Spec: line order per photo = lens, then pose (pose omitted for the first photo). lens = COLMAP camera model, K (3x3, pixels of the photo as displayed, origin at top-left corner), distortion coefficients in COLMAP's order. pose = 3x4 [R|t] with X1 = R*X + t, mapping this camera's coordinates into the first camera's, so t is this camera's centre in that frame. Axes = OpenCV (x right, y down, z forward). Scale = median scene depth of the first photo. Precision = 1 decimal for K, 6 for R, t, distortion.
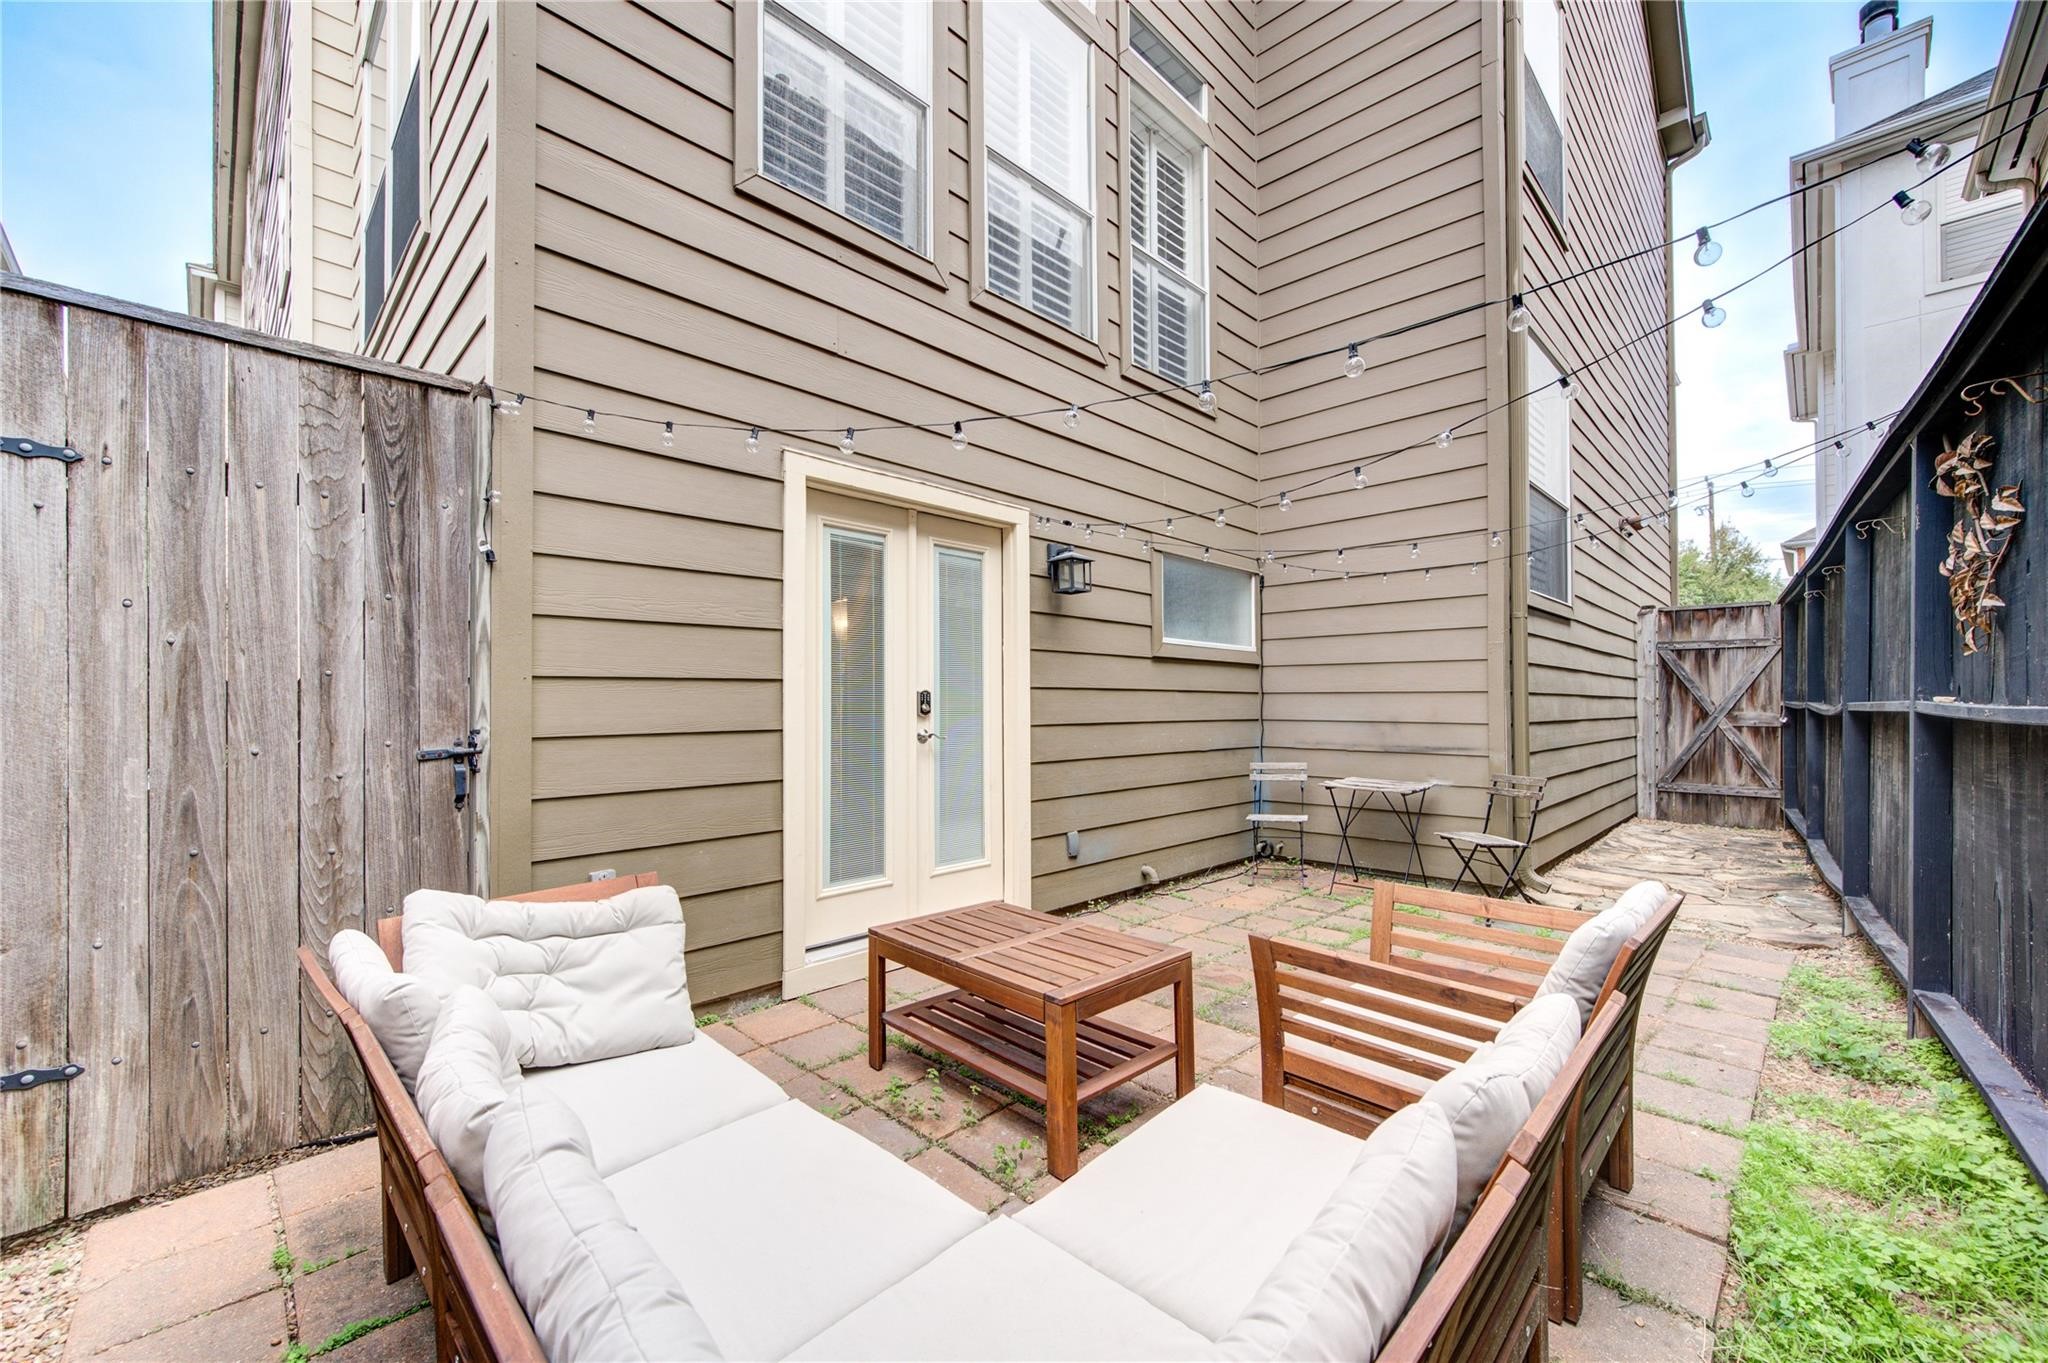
lens RADIAL K [[807.1, 0, 1025.0], [0, 807.1, 696.5], [0, 0, 1]] dist [0.000748, 0.000036]
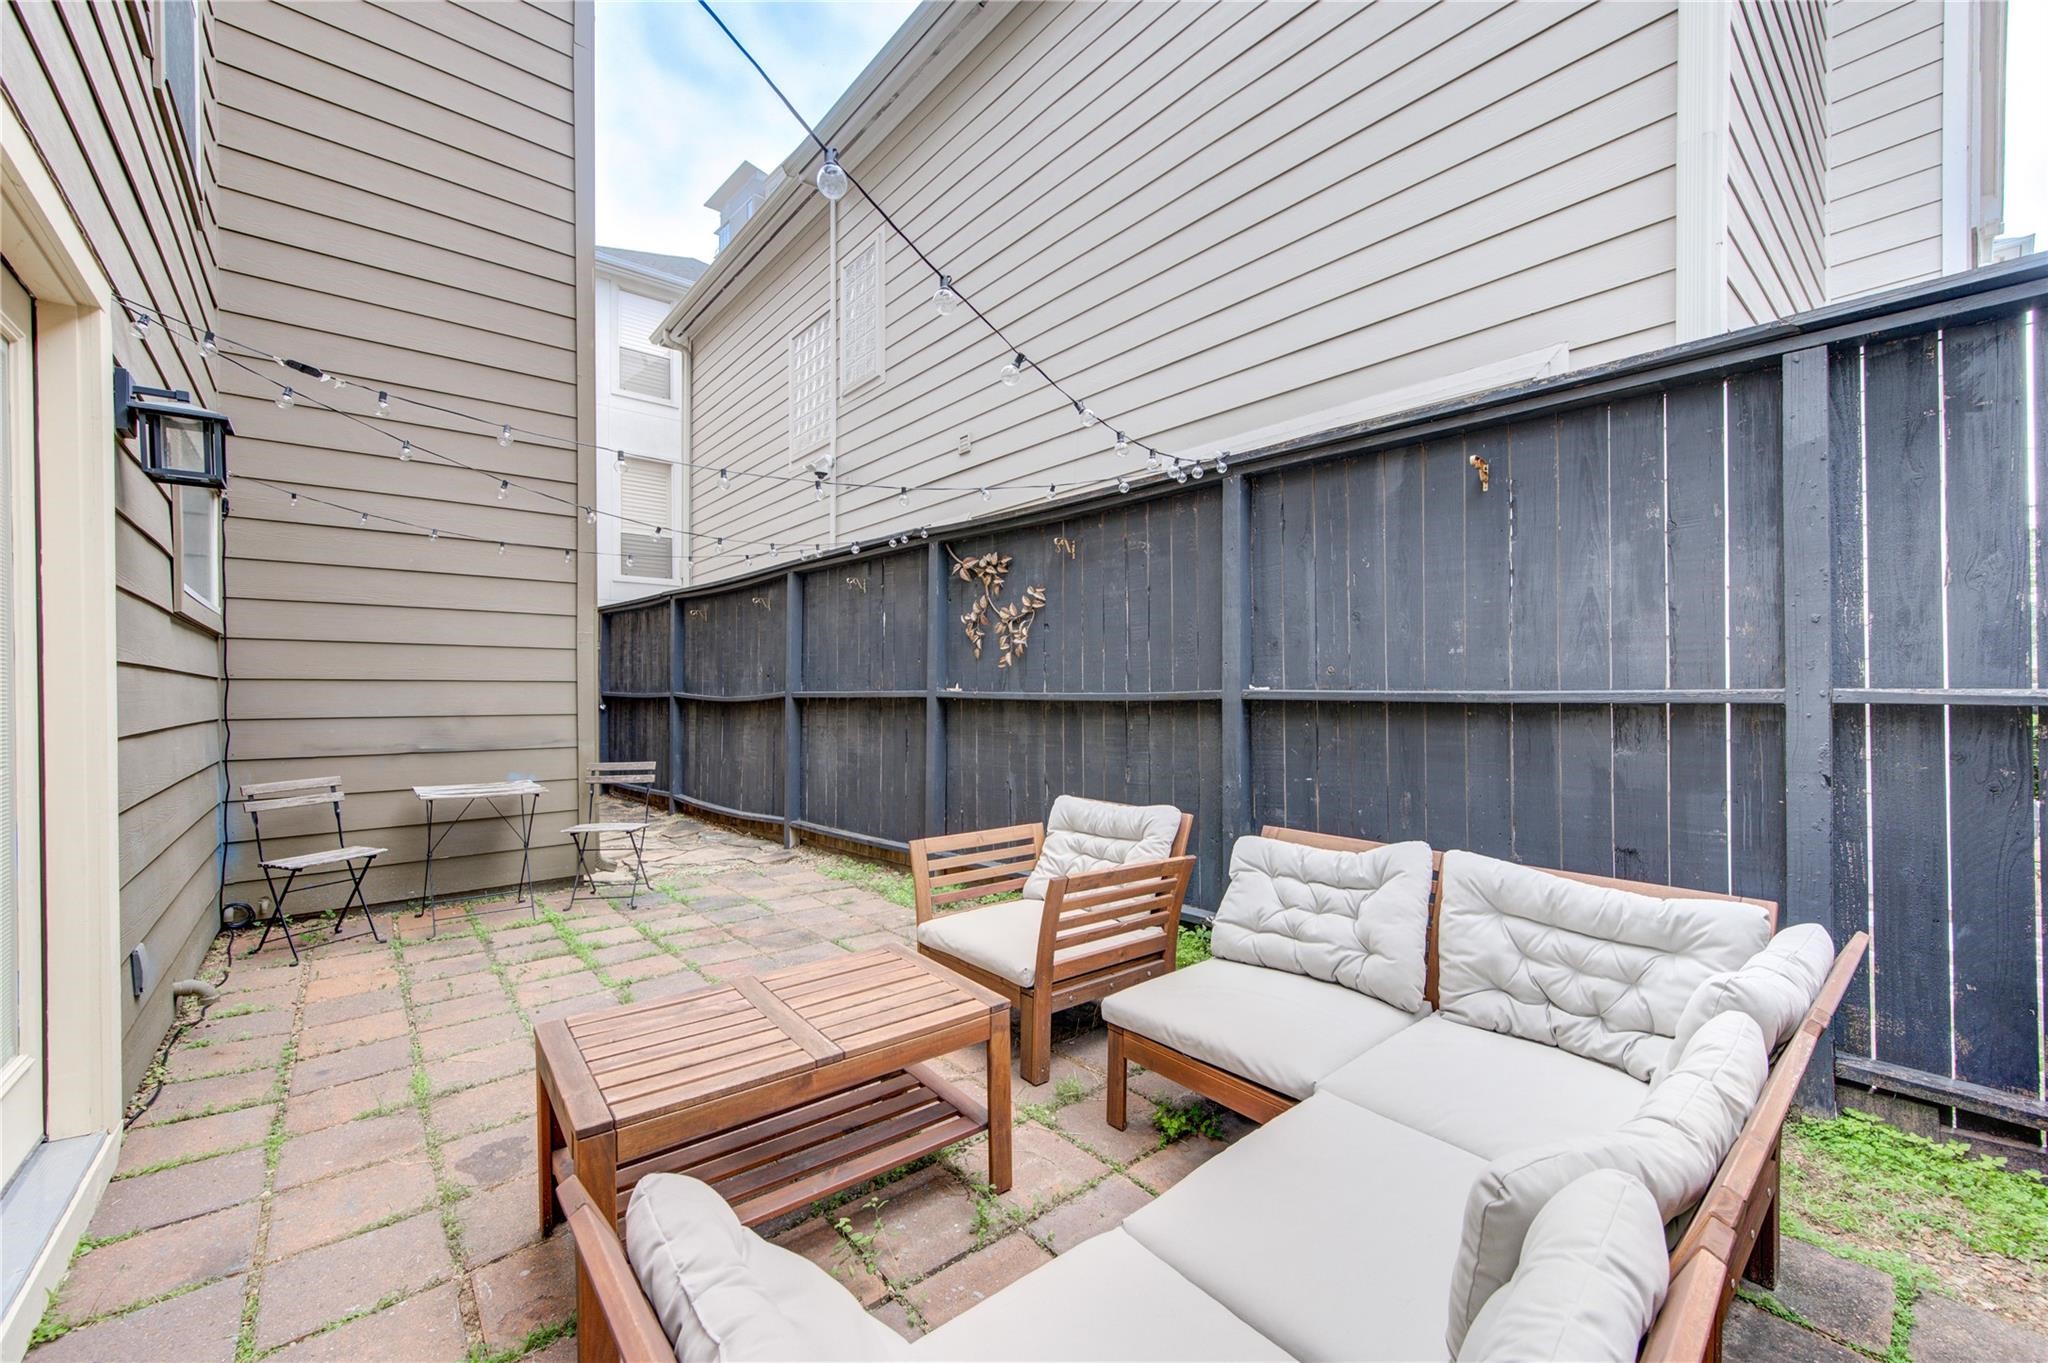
lens RADIAL K [[807.1, 0, 1024.1], [0, 807.1, 690.5], [0, 0, 1]] dist [0.000748, 0.000036]
pose [[0.091979, 0.004083, 0.995753, -0.365819], [-0.004816, 0.999982, -0.003656, 0.006016], [-0.995749, -0.004459, 0.091997, 0.366479]]
